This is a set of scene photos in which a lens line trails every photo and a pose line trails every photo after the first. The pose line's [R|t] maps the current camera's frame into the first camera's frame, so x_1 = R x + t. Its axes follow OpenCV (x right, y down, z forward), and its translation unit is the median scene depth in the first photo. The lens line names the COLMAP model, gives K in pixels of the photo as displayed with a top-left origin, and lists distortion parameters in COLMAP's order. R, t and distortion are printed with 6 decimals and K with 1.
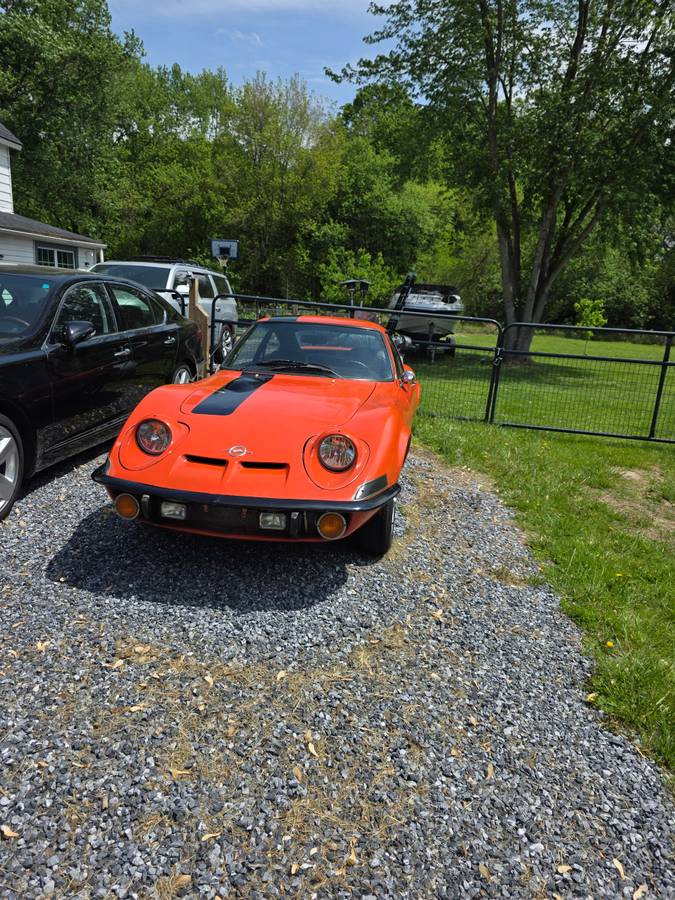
lens RADIAL K [[607.4, 0, 329.5], [0, 607.4, 445.9], [0, 0, 1]] dist [0.049944, -0.046329]
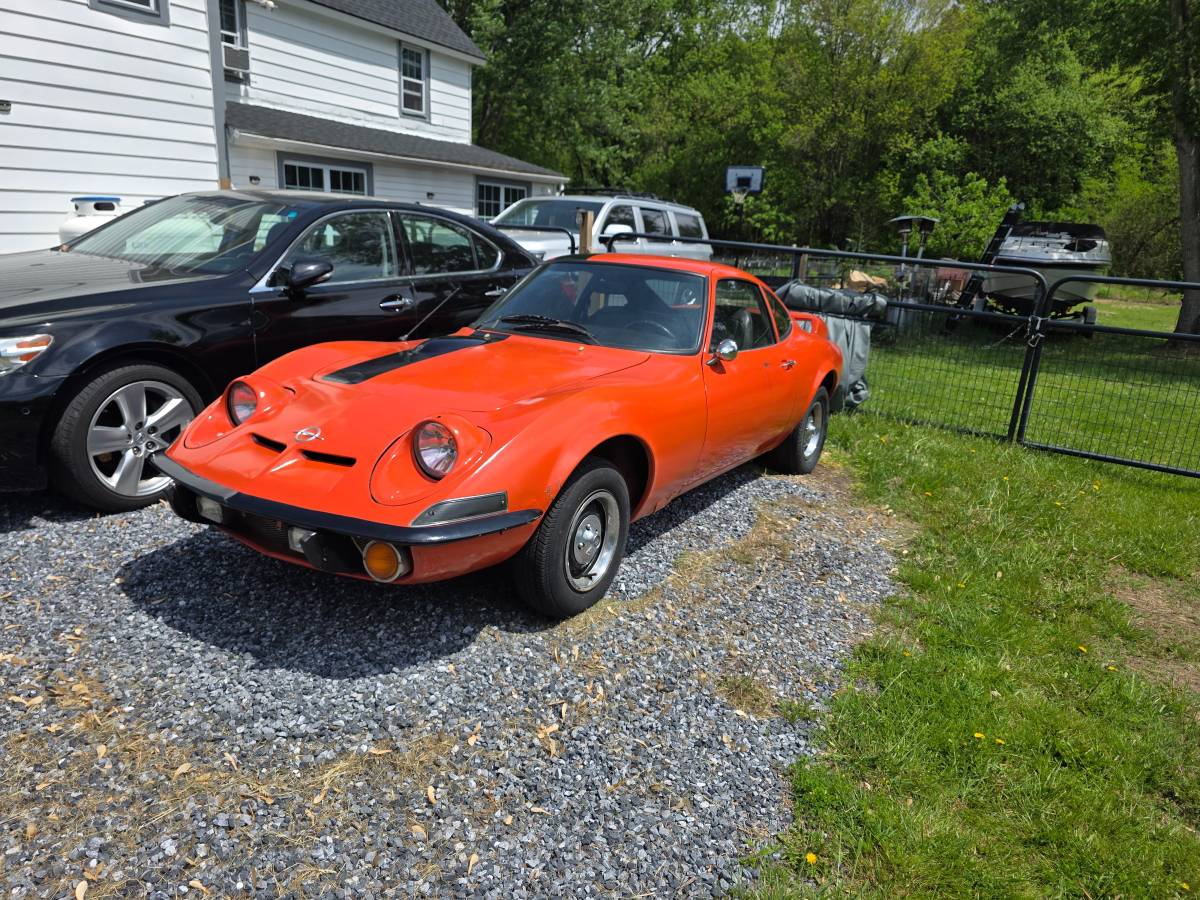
lens RADIAL K [[809.9, 0, 595.4], [0, 809.9, 453.5], [0, 0, 1]] dist [0.049944, -0.046329]
pose [[0.921805, 0.093448, -0.376221, 0.031694], [-0.091131, 0.995550, 0.023992, -0.001401], [0.376789, 0.012170, 0.926219, 0.016943]]
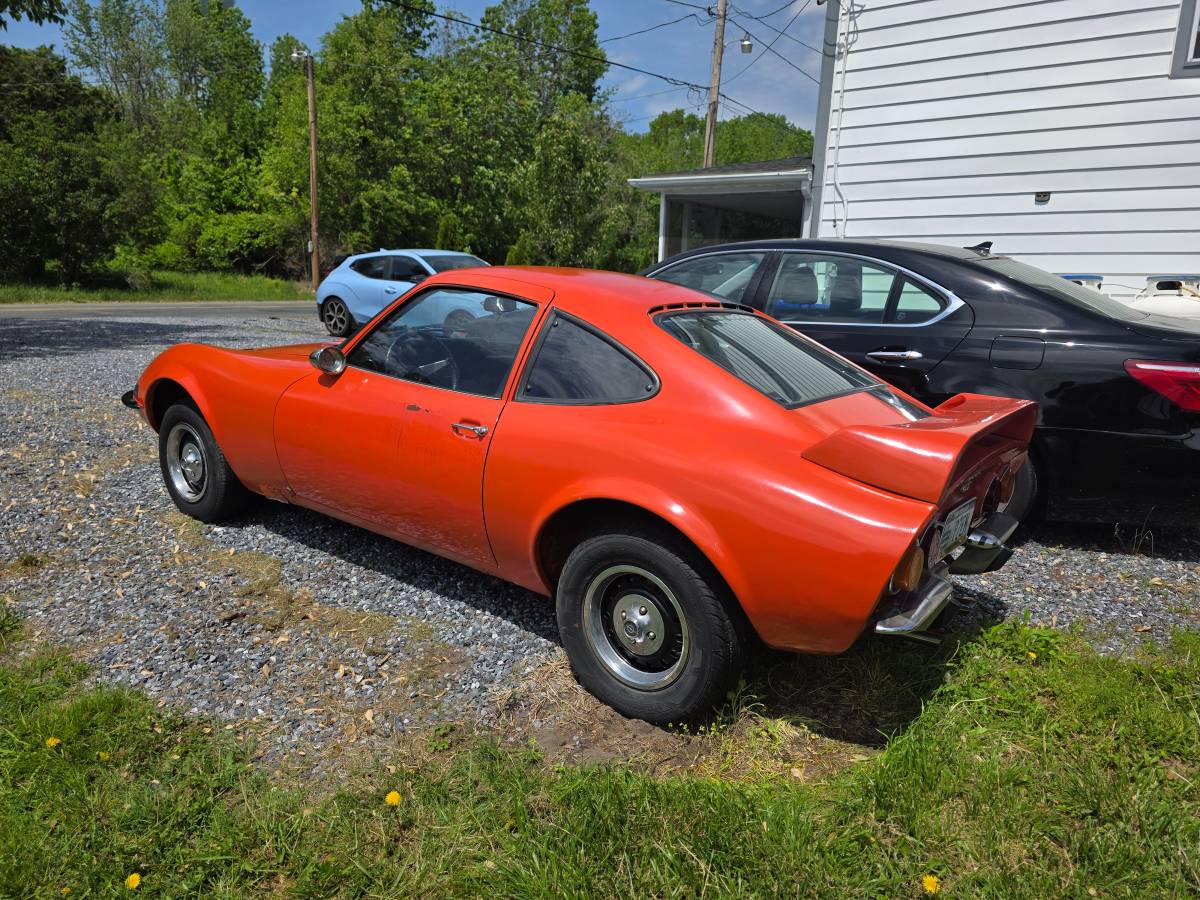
lens RADIAL K [[809.9, 0, 594.5], [0, 809.9, 446.0], [0, 0, 1]] dist [0.049944, -0.046329]
pose [[-0.465413, 0.100837, -0.879331, 0.060893], [-0.277723, 0.926676, 0.253260, -0.026425], [0.840393, 0.362081, -0.403282, 0.143503]]
